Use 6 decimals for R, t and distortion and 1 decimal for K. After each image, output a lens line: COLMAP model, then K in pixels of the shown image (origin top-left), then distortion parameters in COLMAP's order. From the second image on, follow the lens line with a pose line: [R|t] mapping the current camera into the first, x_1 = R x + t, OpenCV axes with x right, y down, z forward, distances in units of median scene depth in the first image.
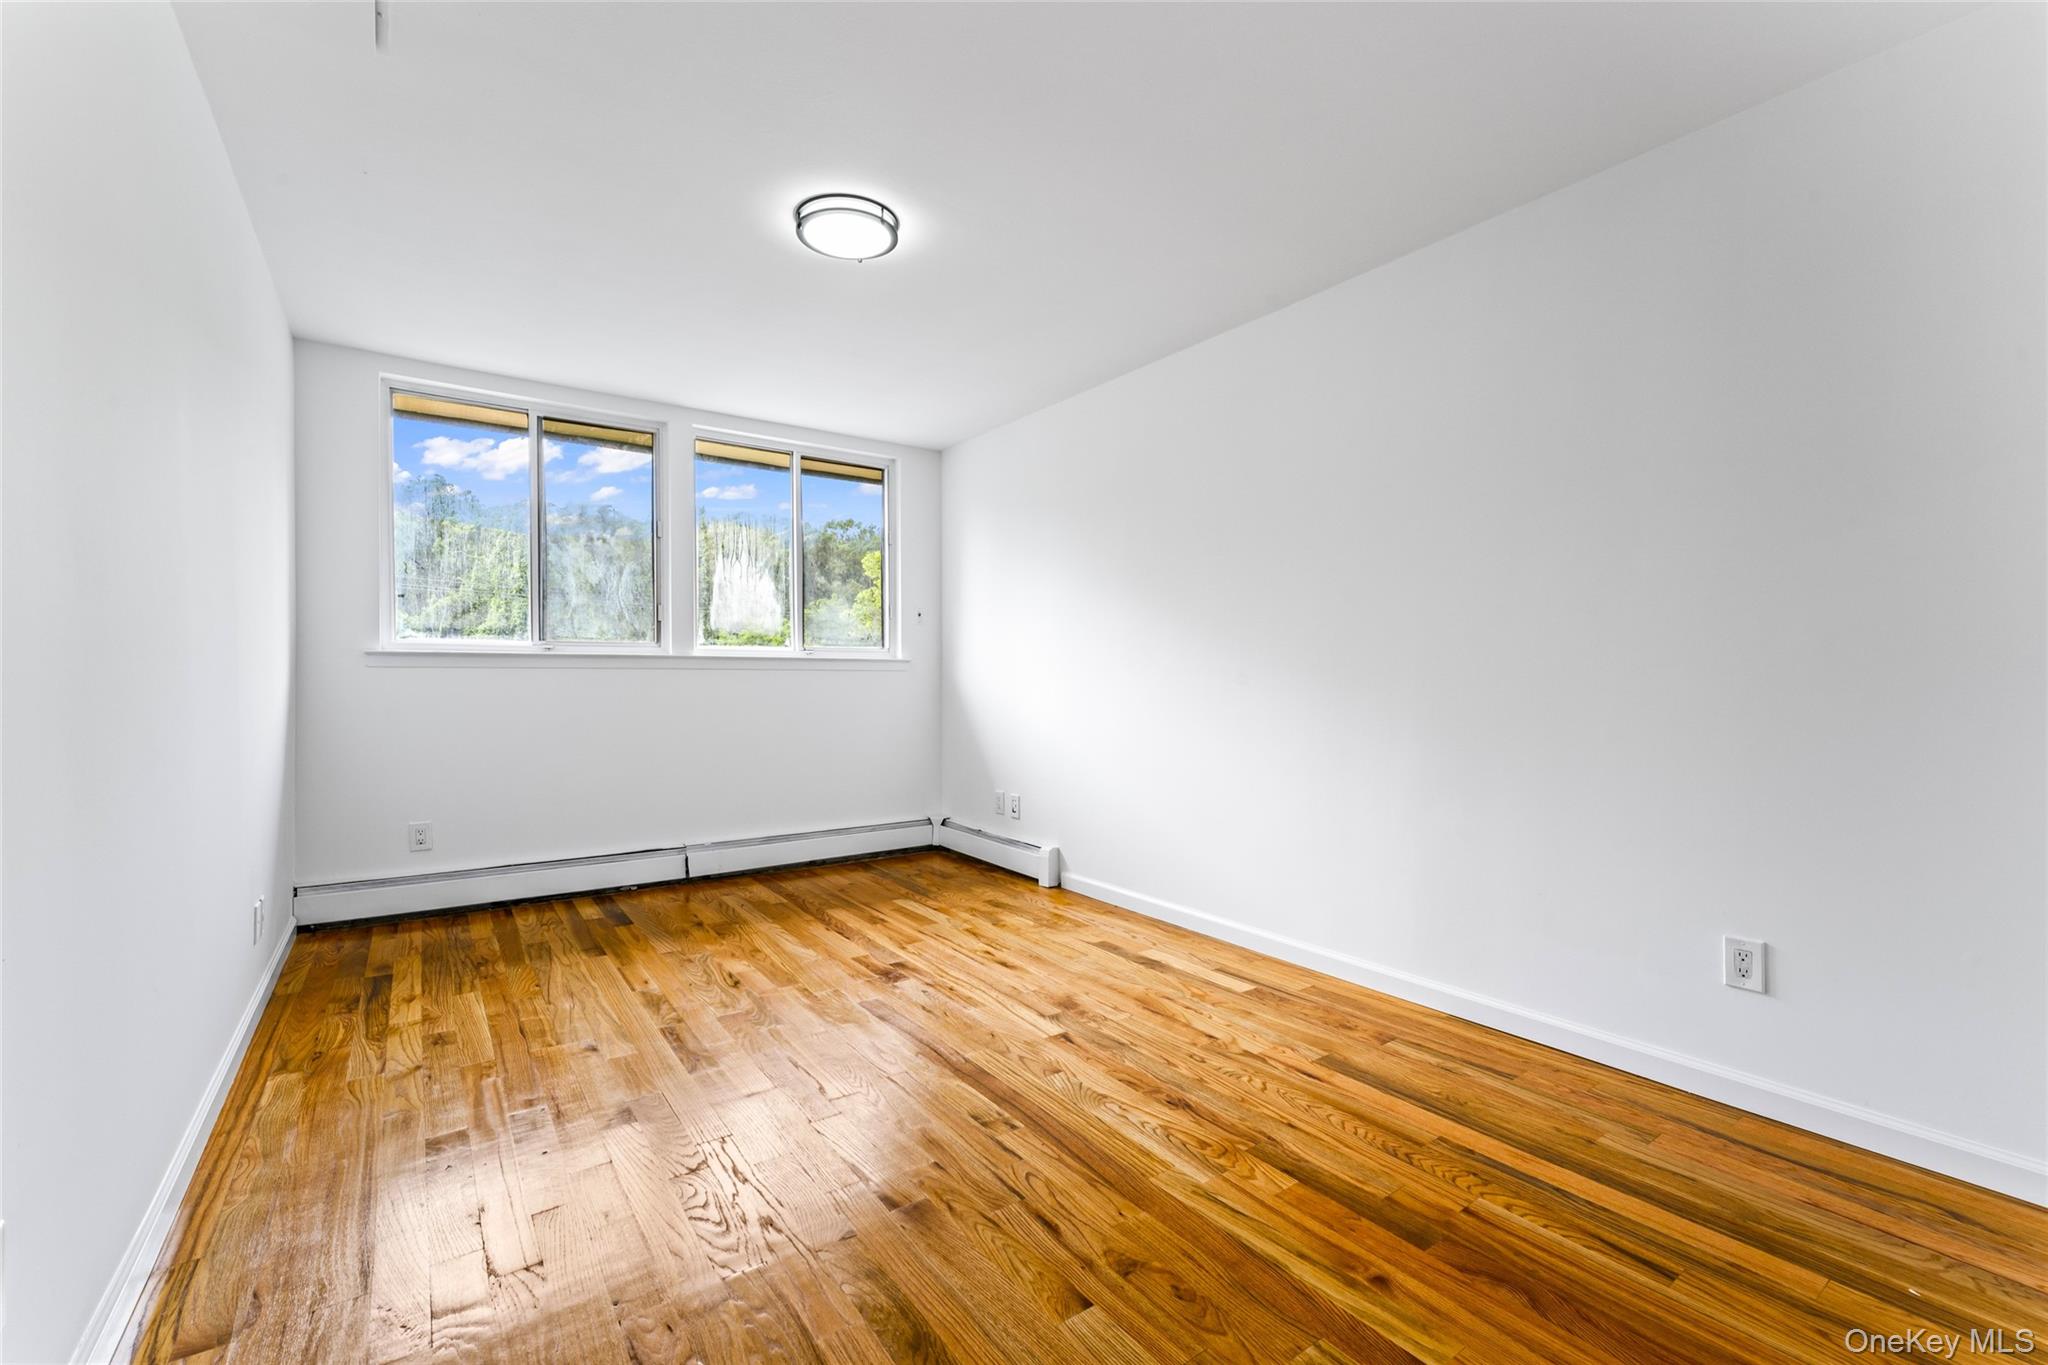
lens RADIAL K [[861.2, 0, 1017.6], [0, 861.2, 672.3], [0, 0, 1]] dist [-0.002756, -0.000128]
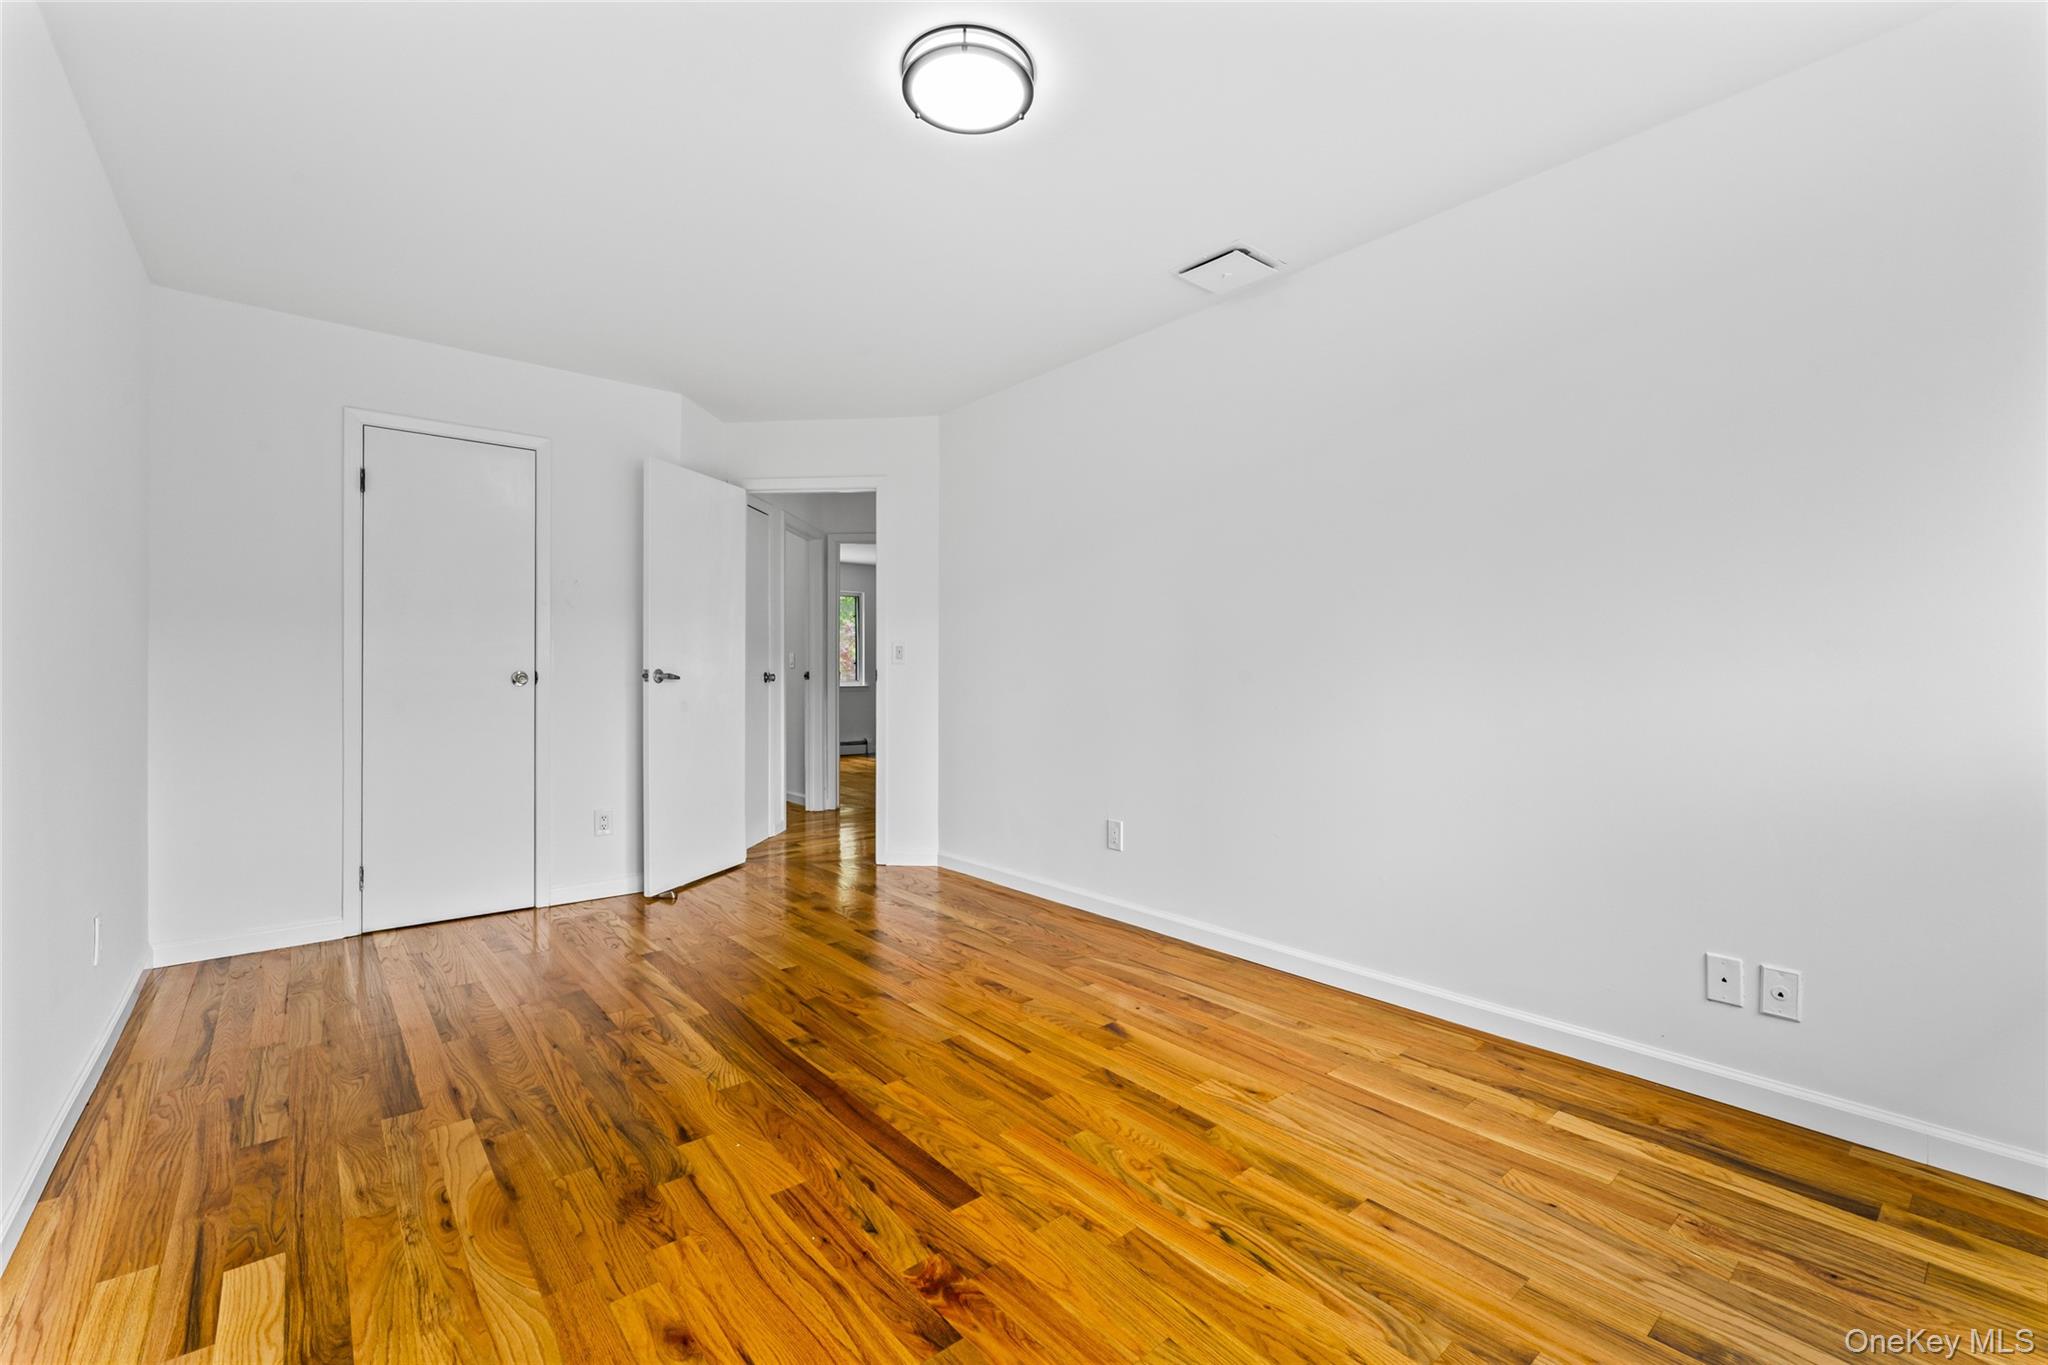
lens RADIAL K [[861.2, 0, 1017.6], [0, 861.2, 672.3], [0, 0, 1]] dist [-0.002756, -0.000128]
pose [[-0.996719, 0.003454, -0.080867, -0.178197], [0.003653, 0.999991, -0.002320, 0.009014], [0.080858, -0.002607, -0.996722, 1.760720]]
